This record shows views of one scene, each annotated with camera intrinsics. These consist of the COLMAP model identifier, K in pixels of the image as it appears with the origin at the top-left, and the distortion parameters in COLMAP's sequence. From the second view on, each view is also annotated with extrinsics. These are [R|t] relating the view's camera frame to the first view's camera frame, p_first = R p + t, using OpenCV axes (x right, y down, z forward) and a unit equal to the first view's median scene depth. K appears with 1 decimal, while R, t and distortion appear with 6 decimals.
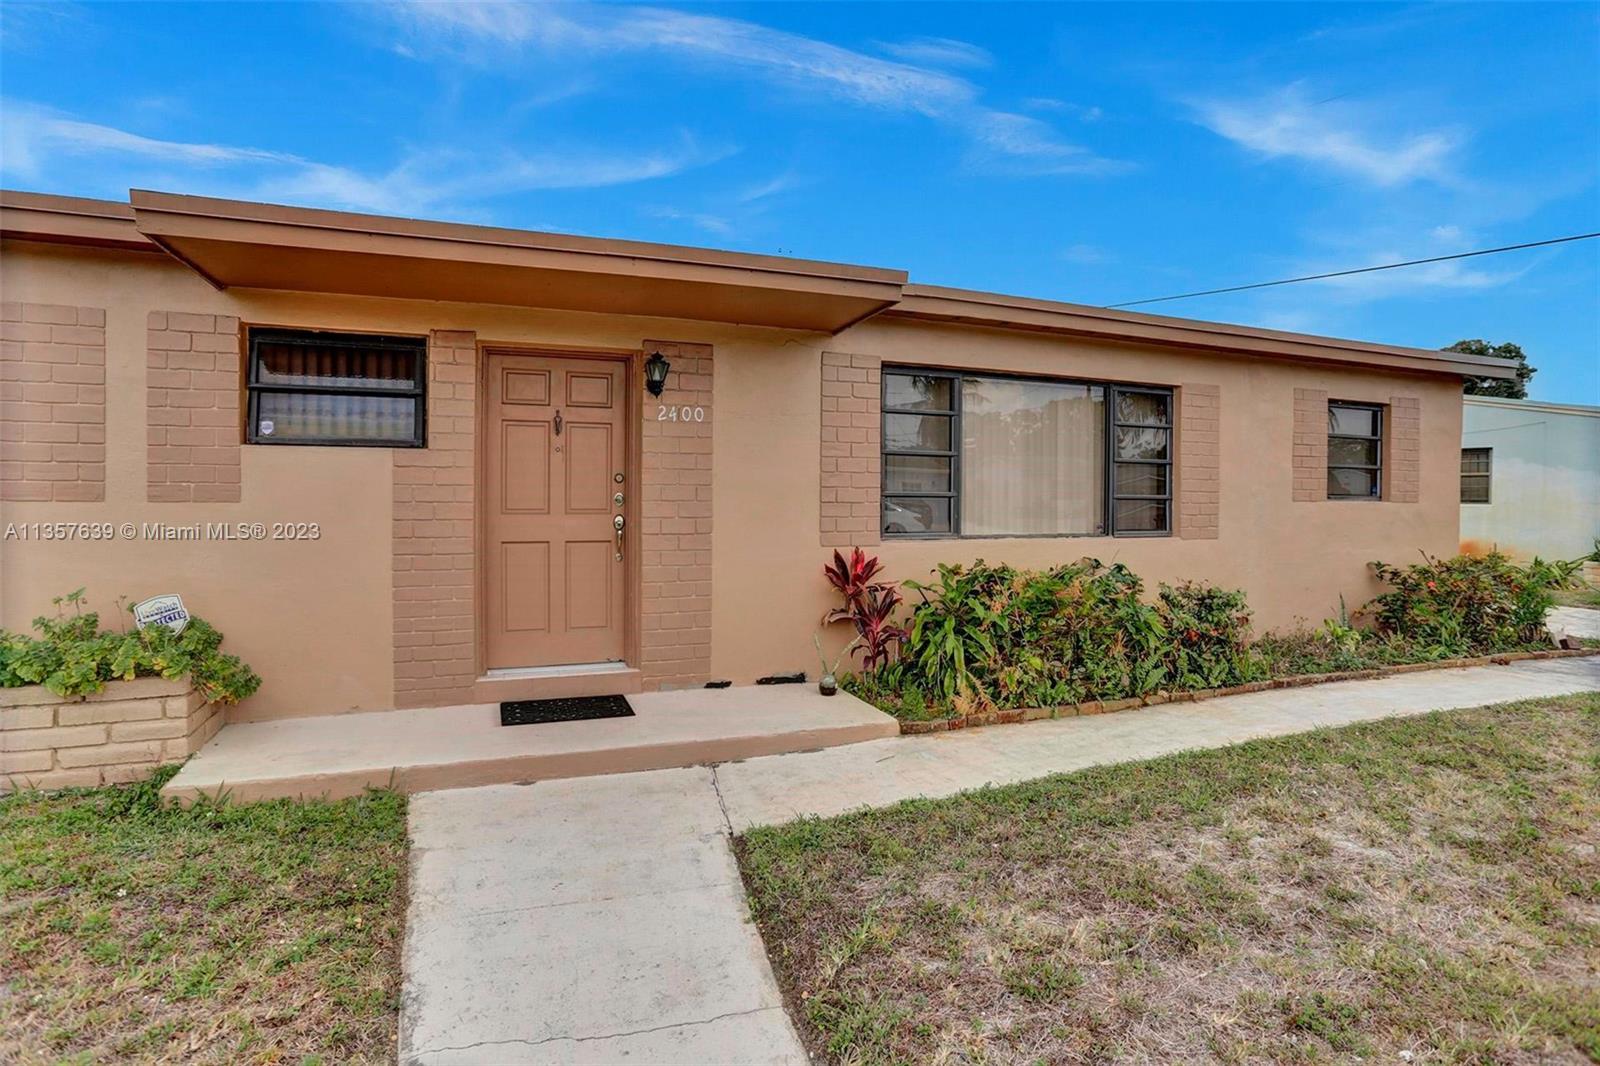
lens RADIAL K [[803.0, 0, 788.2], [0, 803.0, 504.0], [0, 0, 1]] dist [-0.069818, 0.033932]
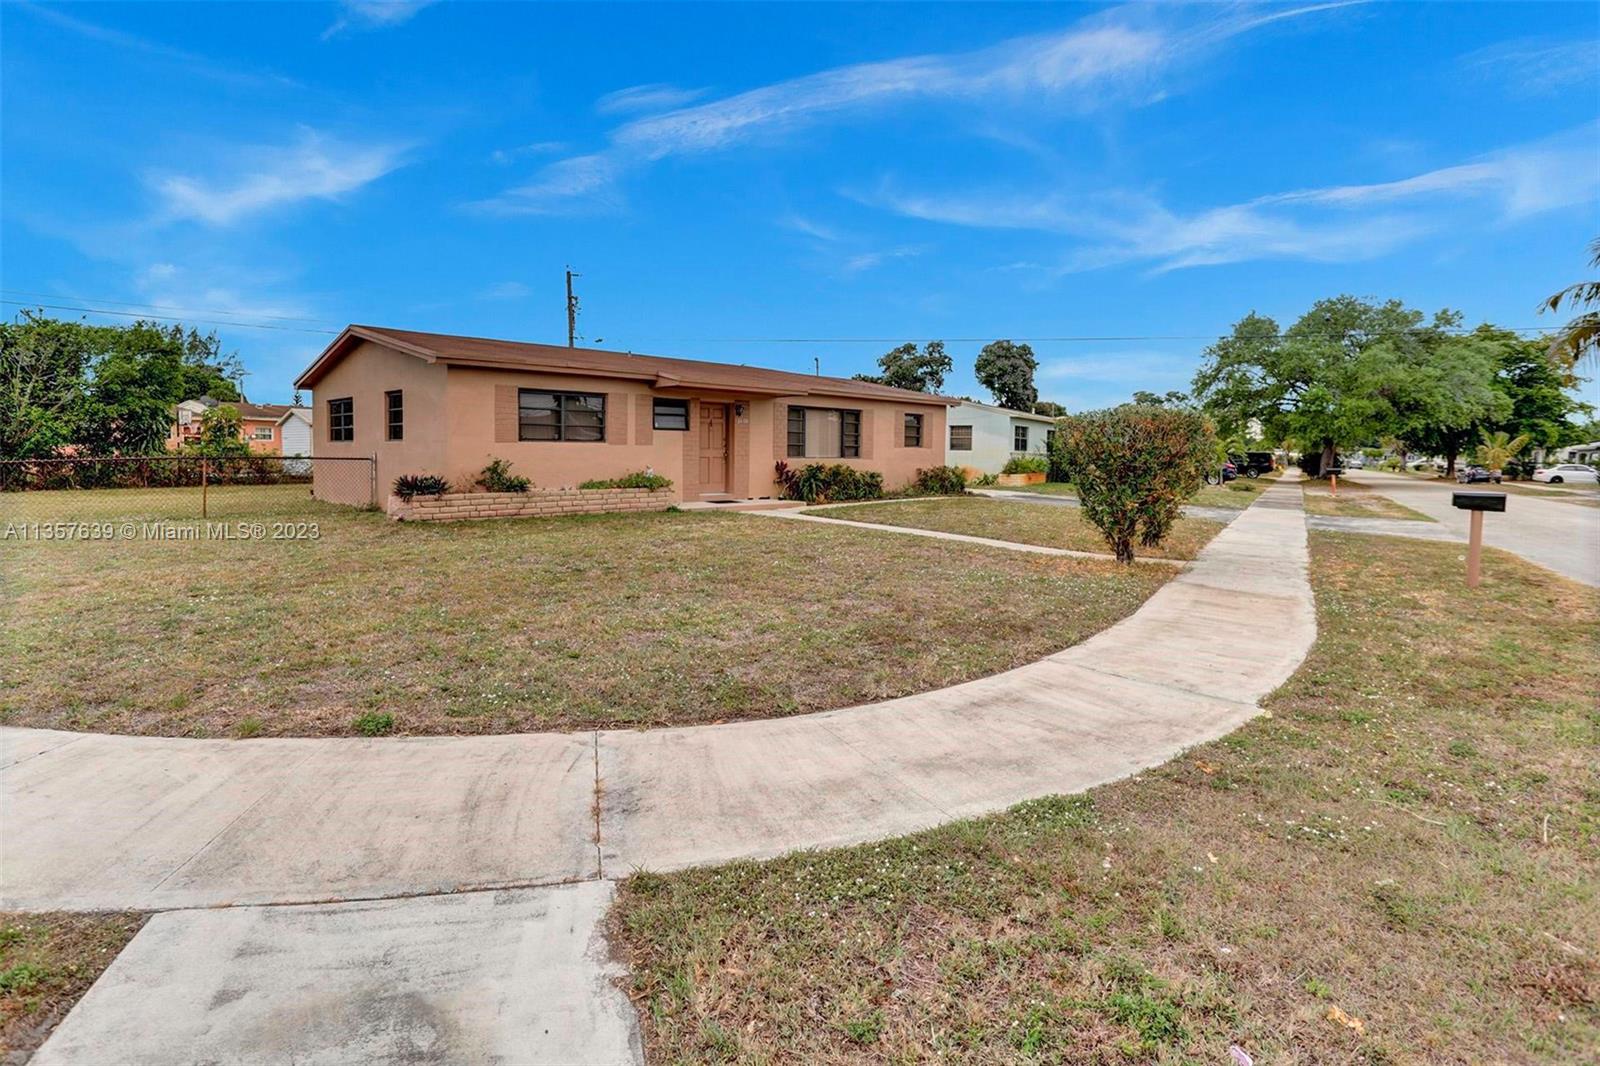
lens RADIAL K [[803.0, 0, 788.2], [0, 803.0, 504.0], [0, 0, 1]] dist [-0.069818, 0.033932]
pose [[0.908619, -0.022089, 0.417041, -1.427229], [-0.004599, 0.998010, 0.062881, 0.028965], [-0.417600, -0.059053, 0.906710, -2.292592]]
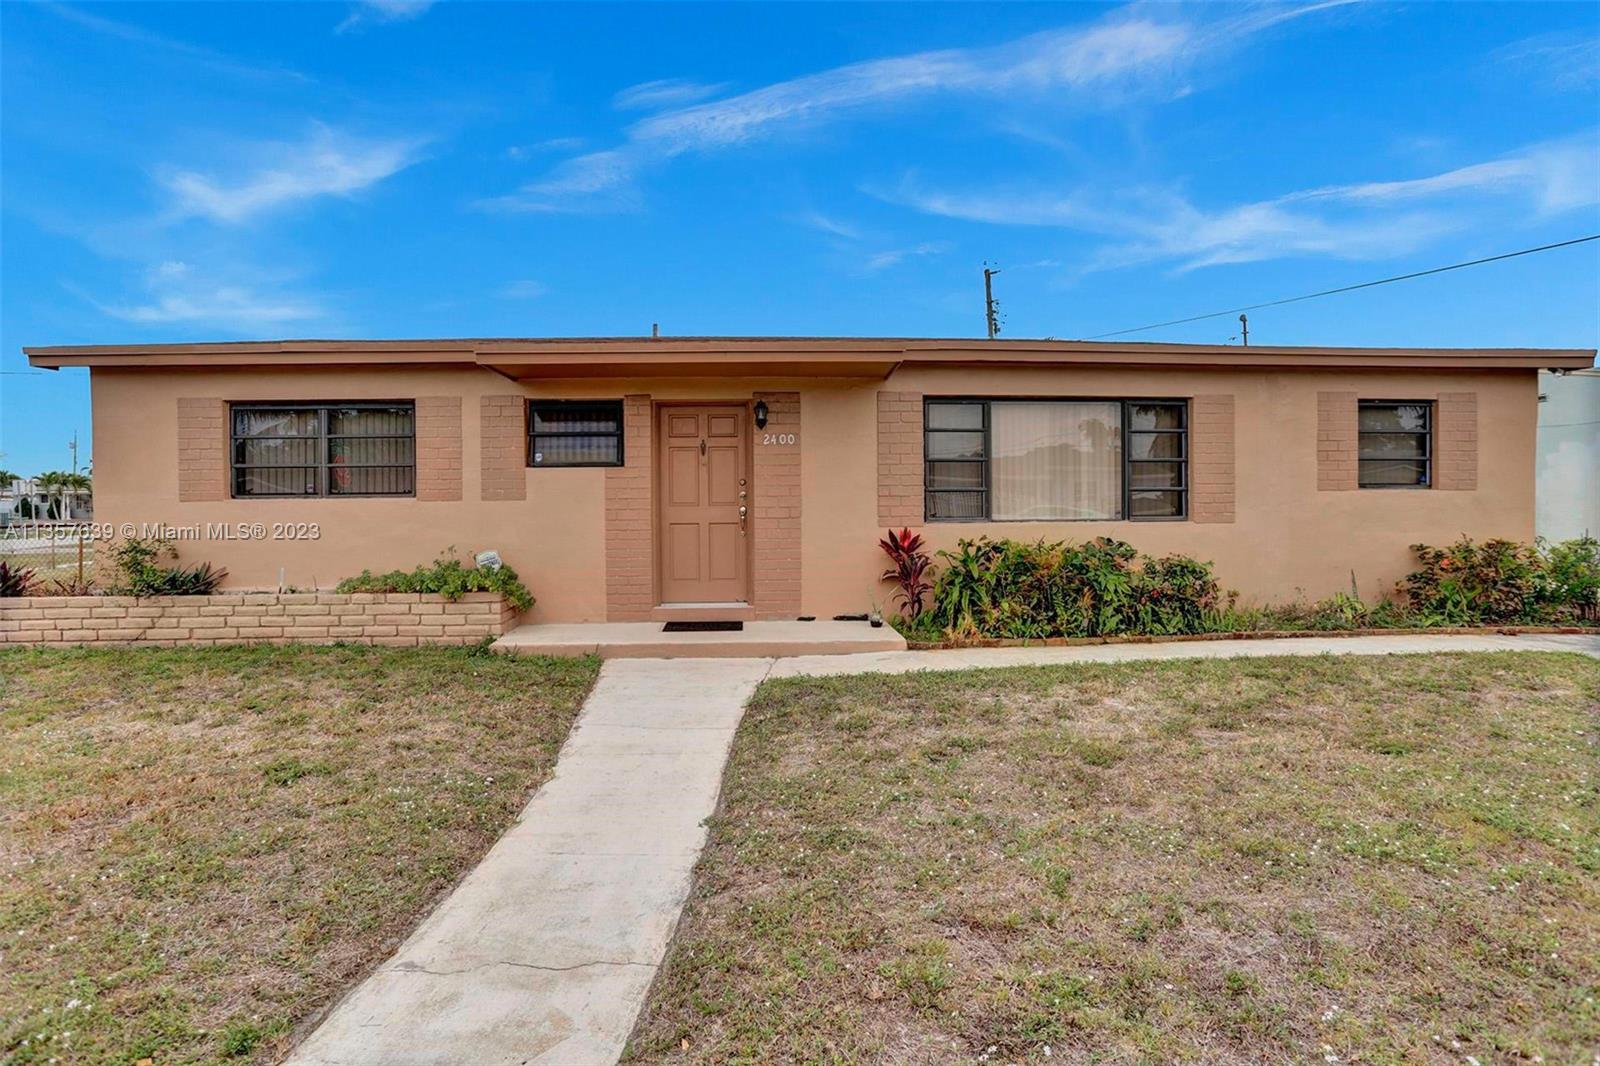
lens RADIAL K [[803.0, 0, 788.2], [0, 803.0, 504.0], [0, 0, 1]] dist [-0.069818, 0.033932]
pose [[0.952219, -0.011780, -0.305190, 0.348378], [0.010665, 0.999929, -0.005319, 0.018929], [0.305231, 0.001810, 0.952277, -0.449923]]
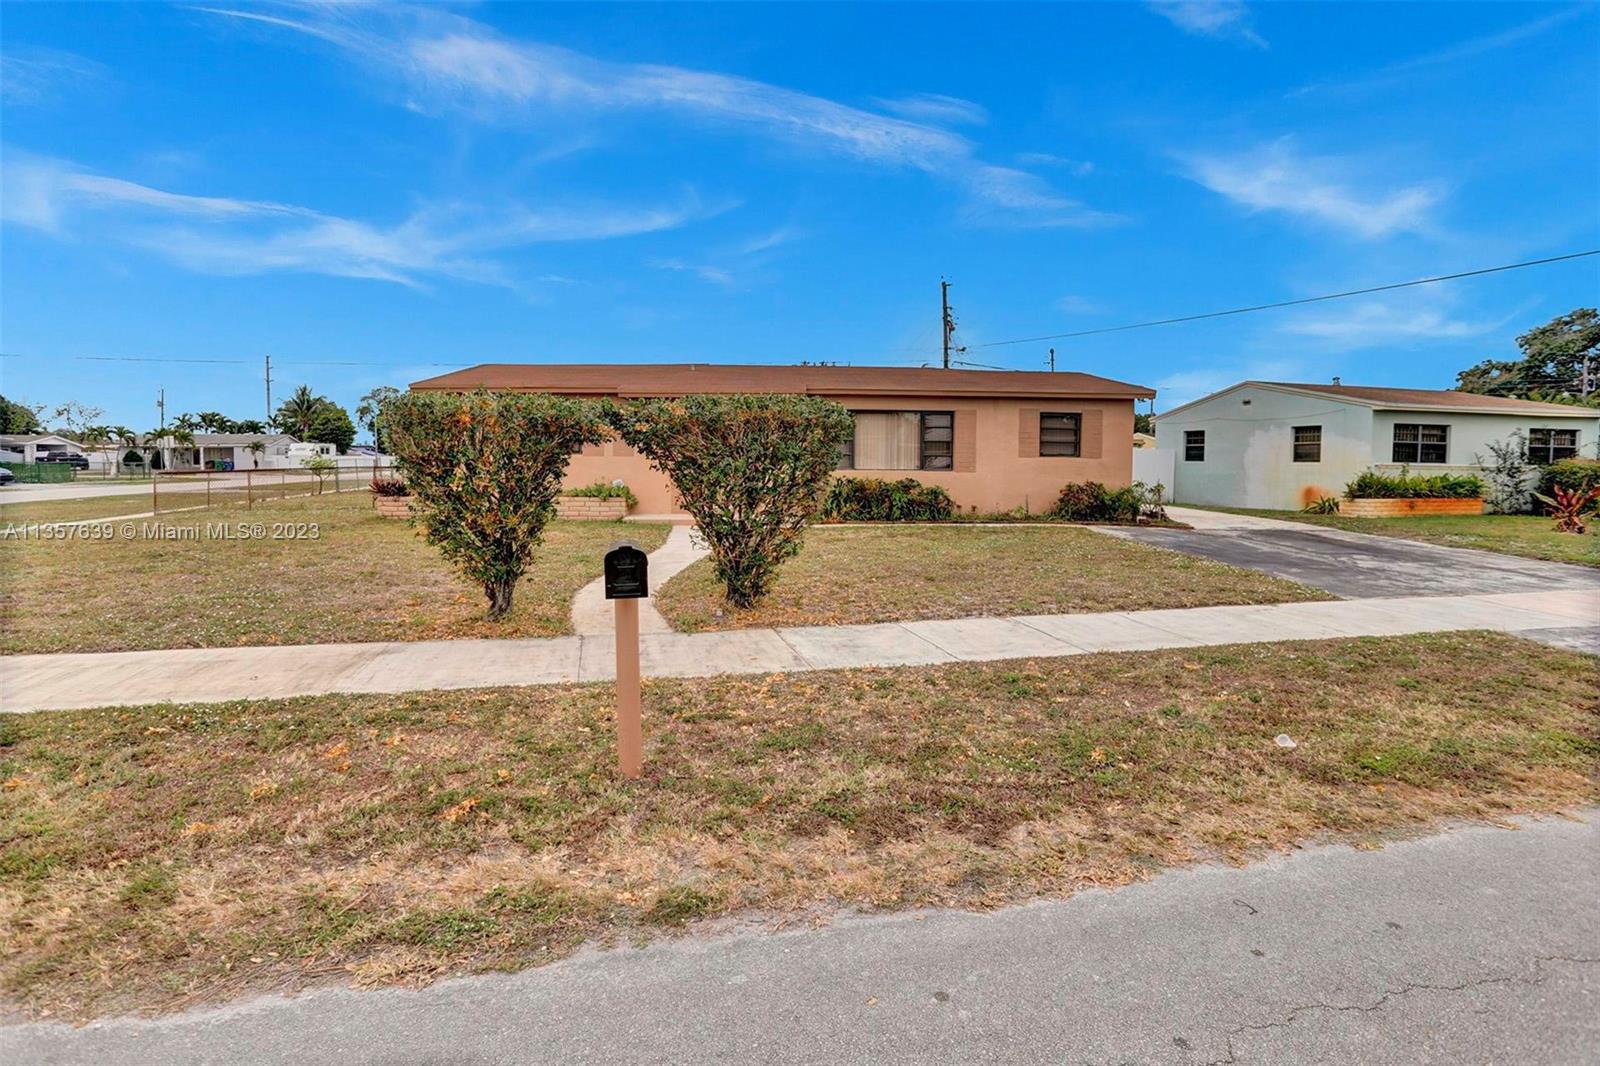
lens RADIAL K [[803.0, 0, 788.2], [0, 803.0, 504.0], [0, 0, 1]] dist [-0.069818, 0.033932]
pose [[0.944178, 0.018988, -0.328889, 1.069524], [-0.005031, 0.999052, 0.043236, 0.048524], [0.329398, -0.039168, 0.943378, -2.017379]]
